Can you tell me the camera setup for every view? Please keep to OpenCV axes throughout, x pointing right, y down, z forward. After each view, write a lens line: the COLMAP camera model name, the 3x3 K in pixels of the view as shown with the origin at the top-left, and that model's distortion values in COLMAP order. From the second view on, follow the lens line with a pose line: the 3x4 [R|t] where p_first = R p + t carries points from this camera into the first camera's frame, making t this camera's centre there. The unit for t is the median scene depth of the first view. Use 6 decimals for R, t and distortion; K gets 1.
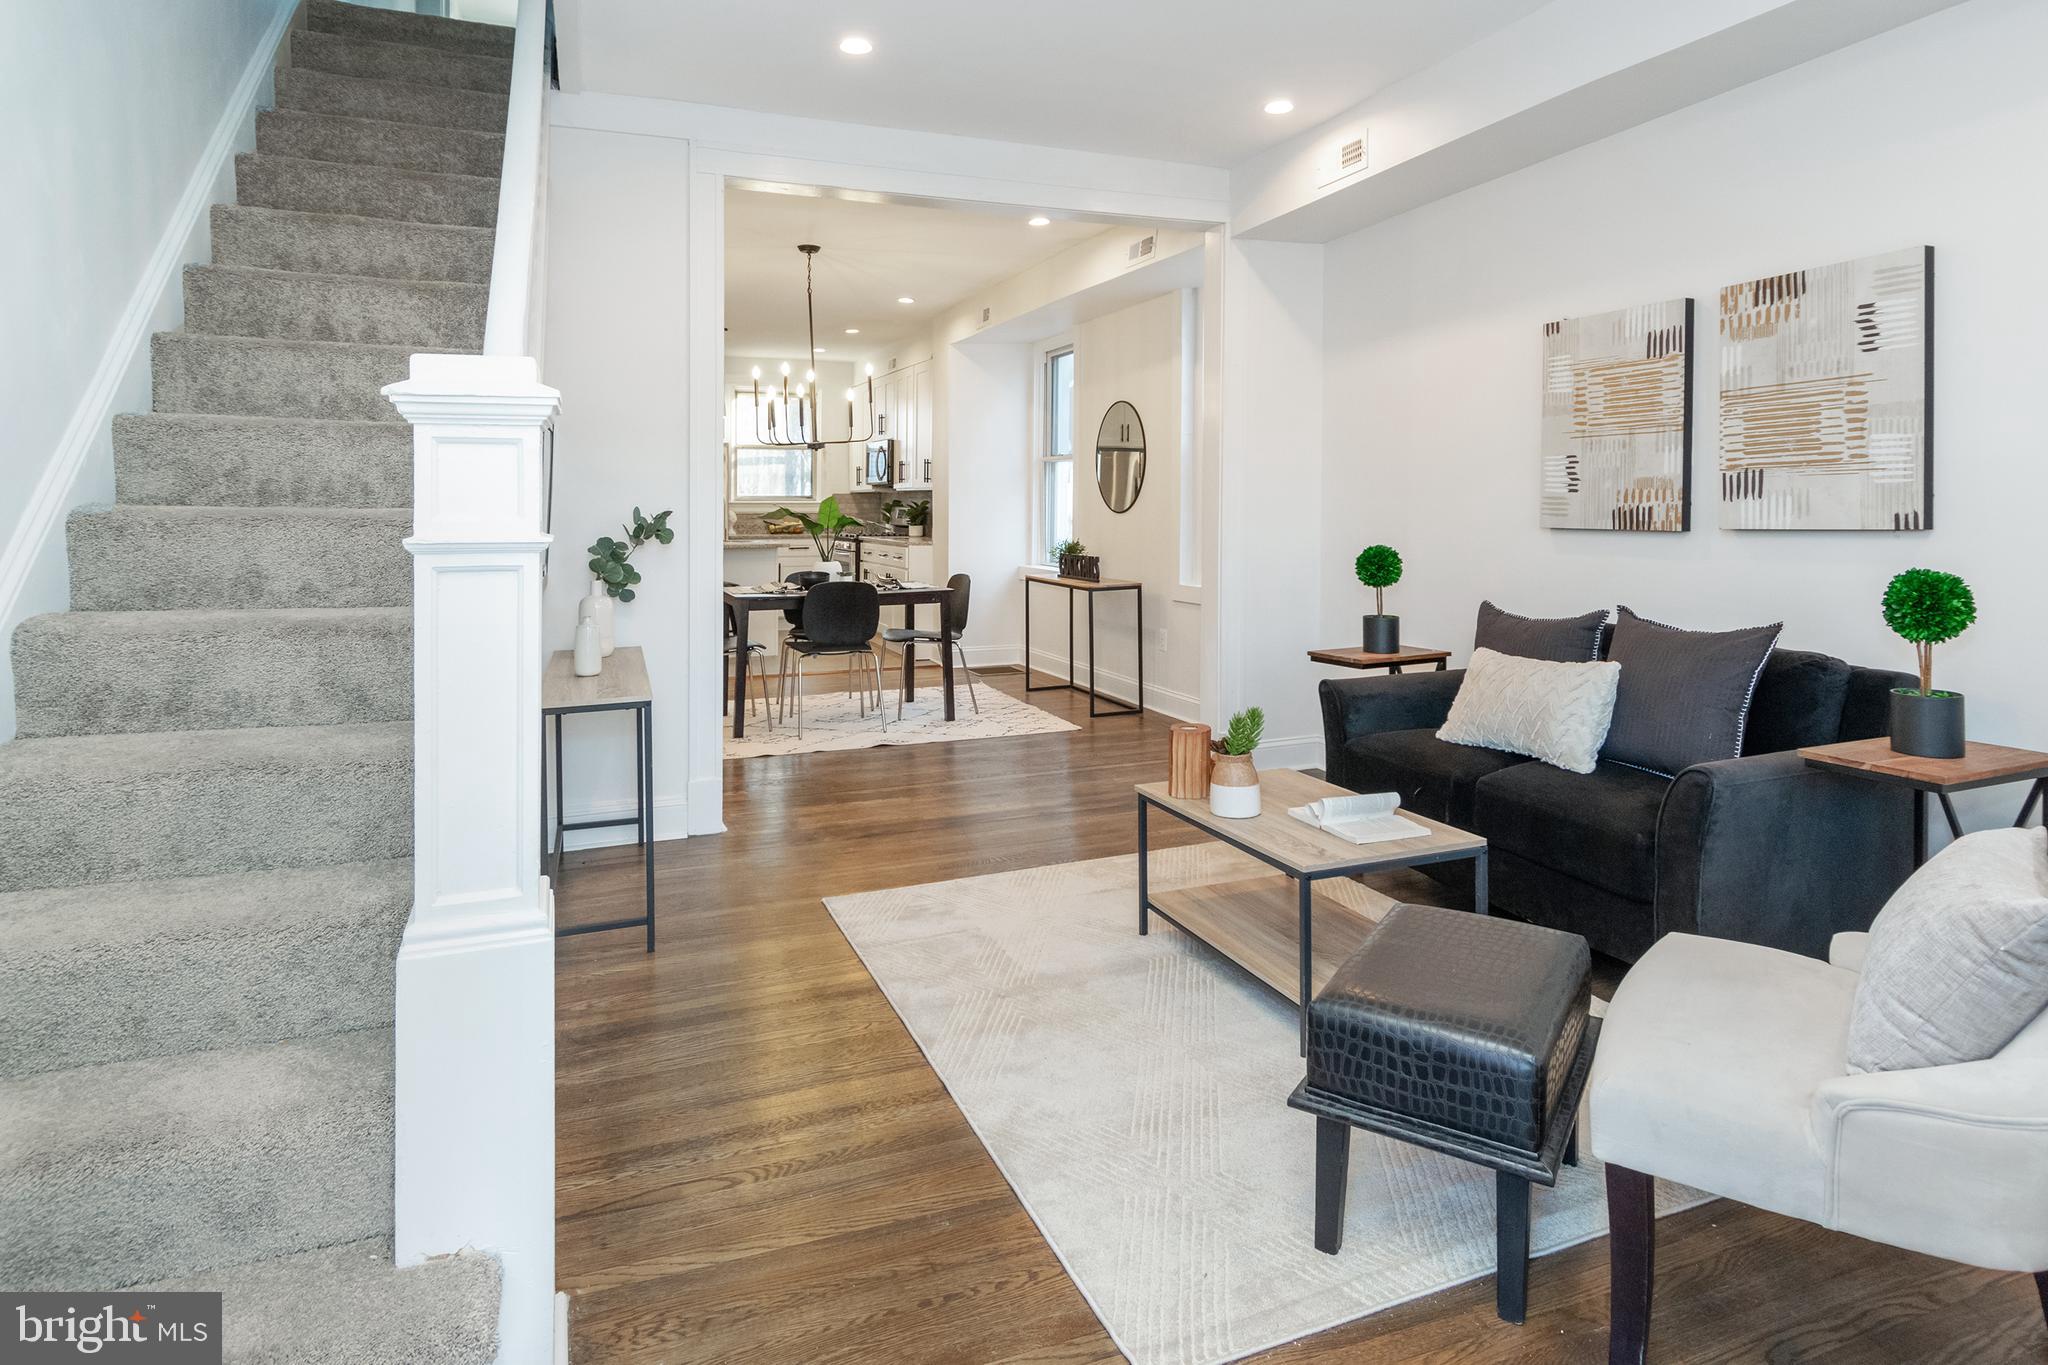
lens RADIAL K [[1156.6, 0, 1018.1], [0, 1156.6, 435.4], [0, 0, 1]] dist [0.007762, -0.004403]
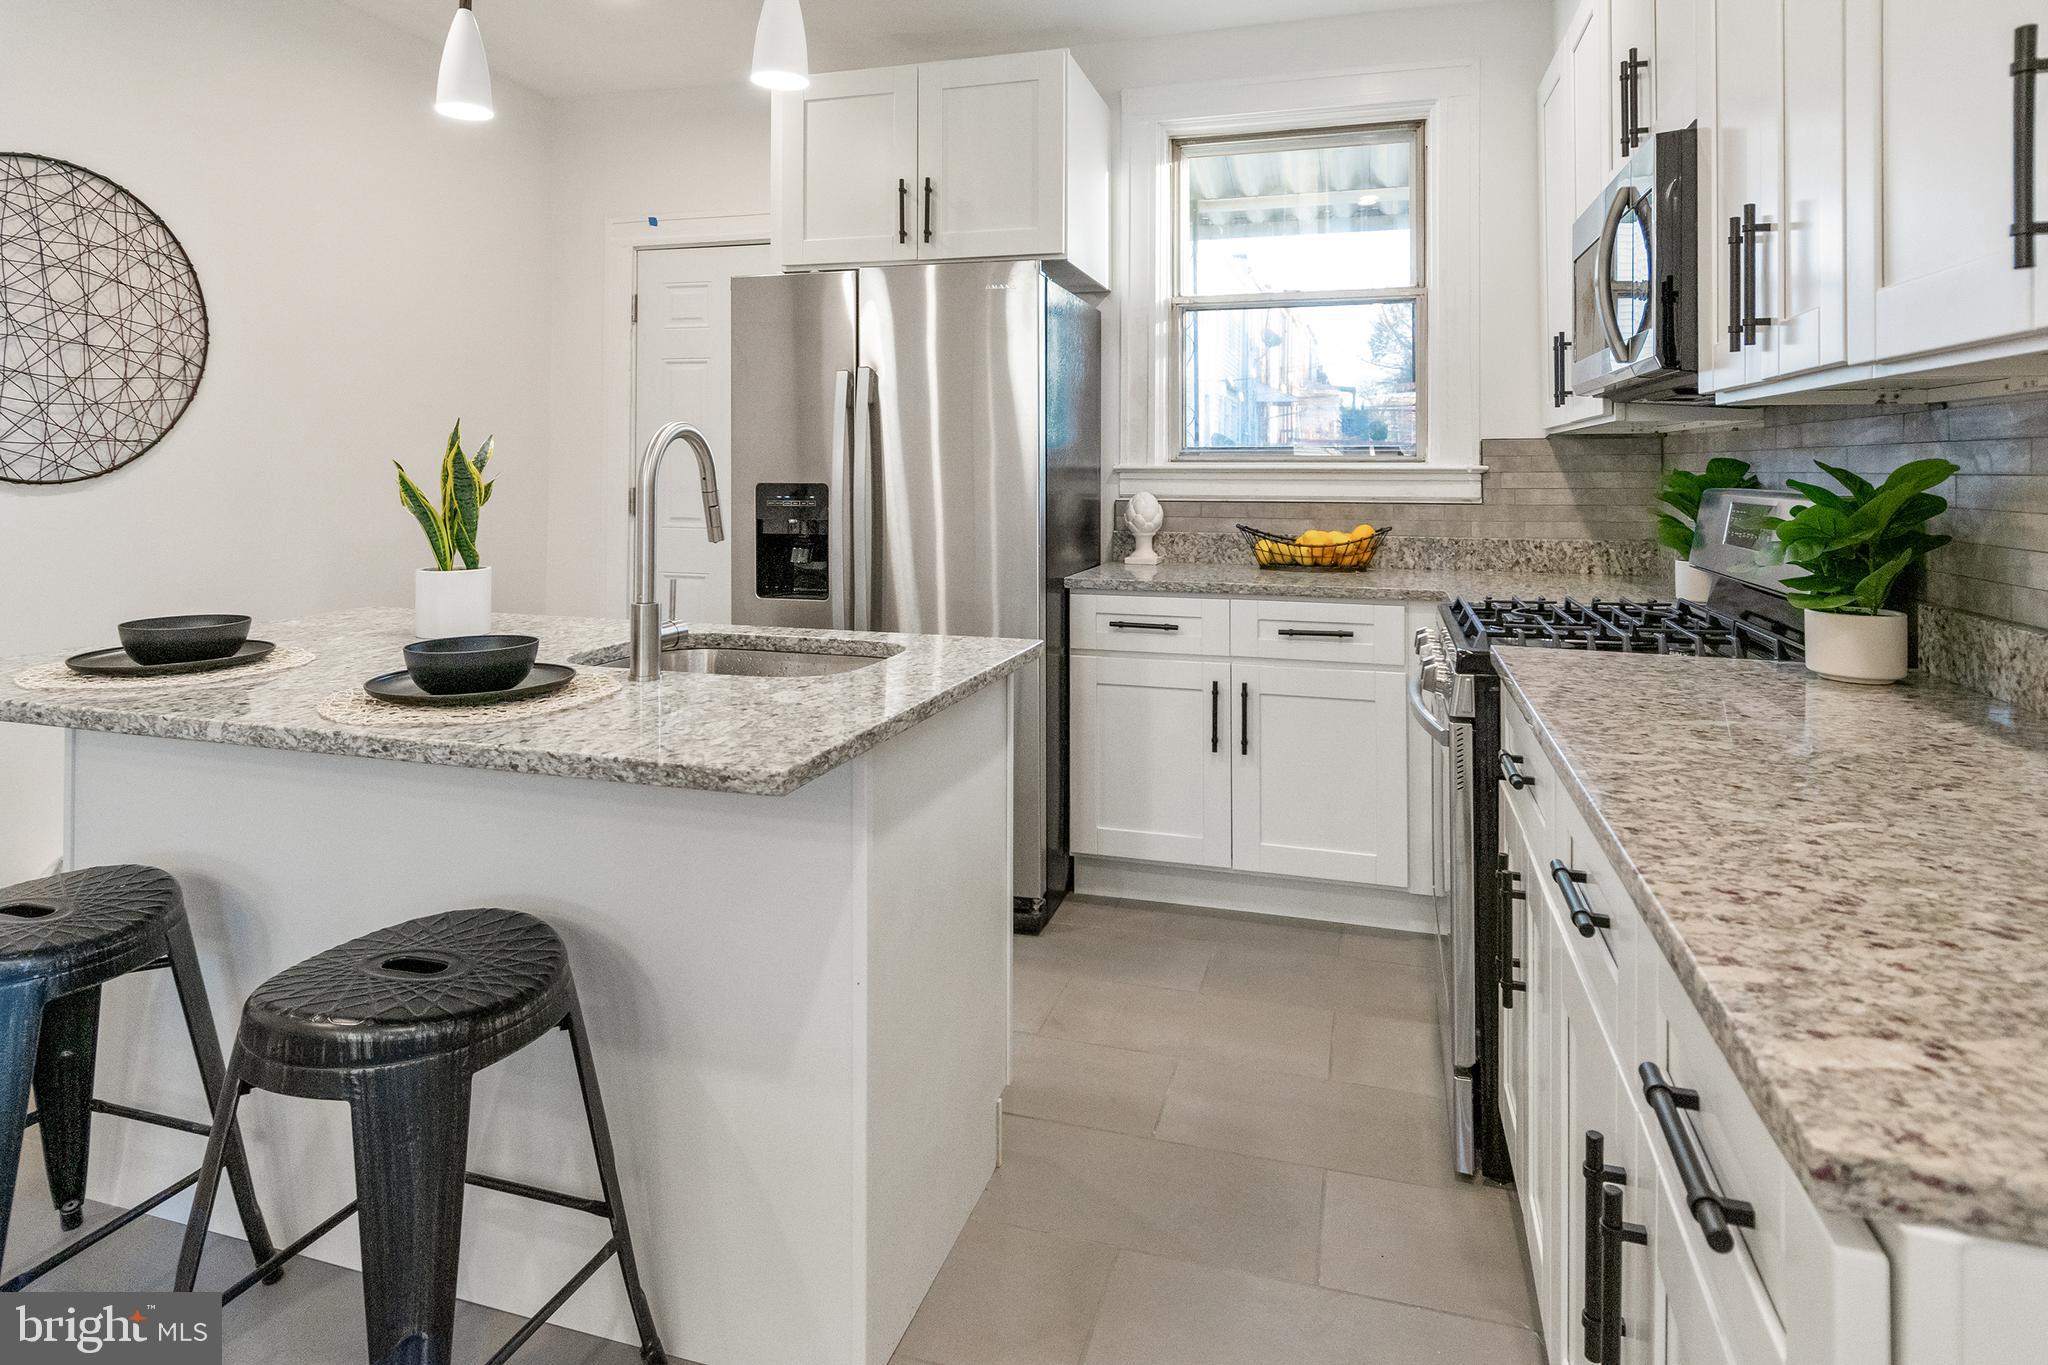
lens RADIAL K [[1156.6, 0, 1018.1], [0, 1156.6, 435.4], [0, 0, 1]] dist [0.007762, -0.004403]
pose [[0.787365, -0.009093, -0.616420, -0.204963], [0.028958, 0.999333, 0.022248, 0.116773], [0.615806, -0.035368, 0.787103, 2.039794]]
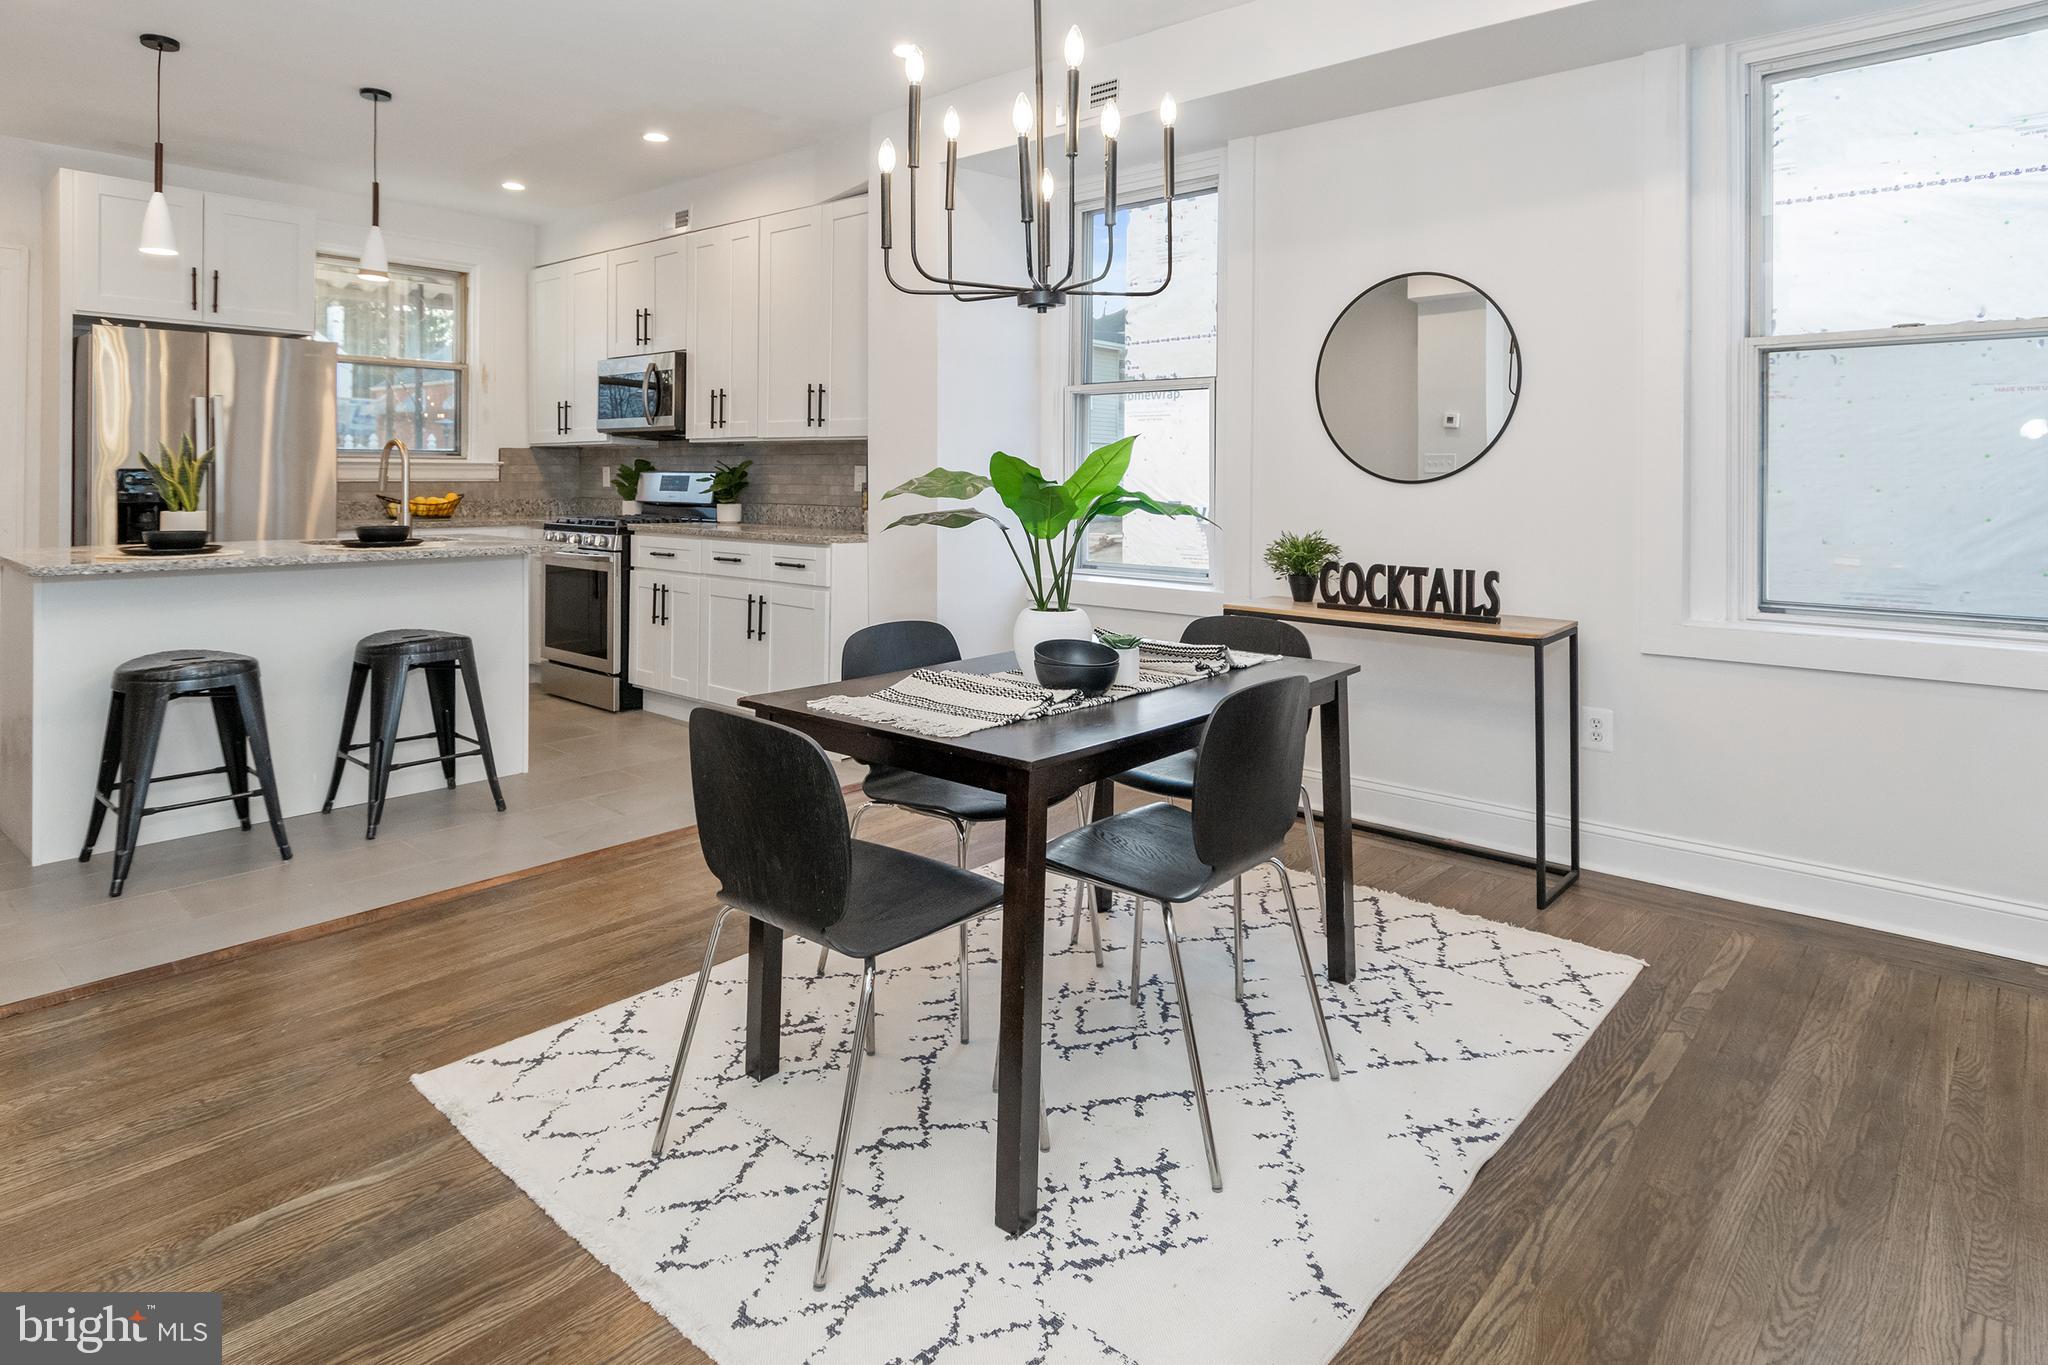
lens RADIAL K [[1162.6, 0, 1024.2], [0, 1162.6, 469.1], [0, 0, 1]] dist [0.003867, -0.001609]
pose [[0.885662, 0.012657, 0.464158, -0.579719], [-0.037337, 0.998333, 0.044019, 0.076105], [-0.462827, -0.056316, 0.884658, 1.082119]]
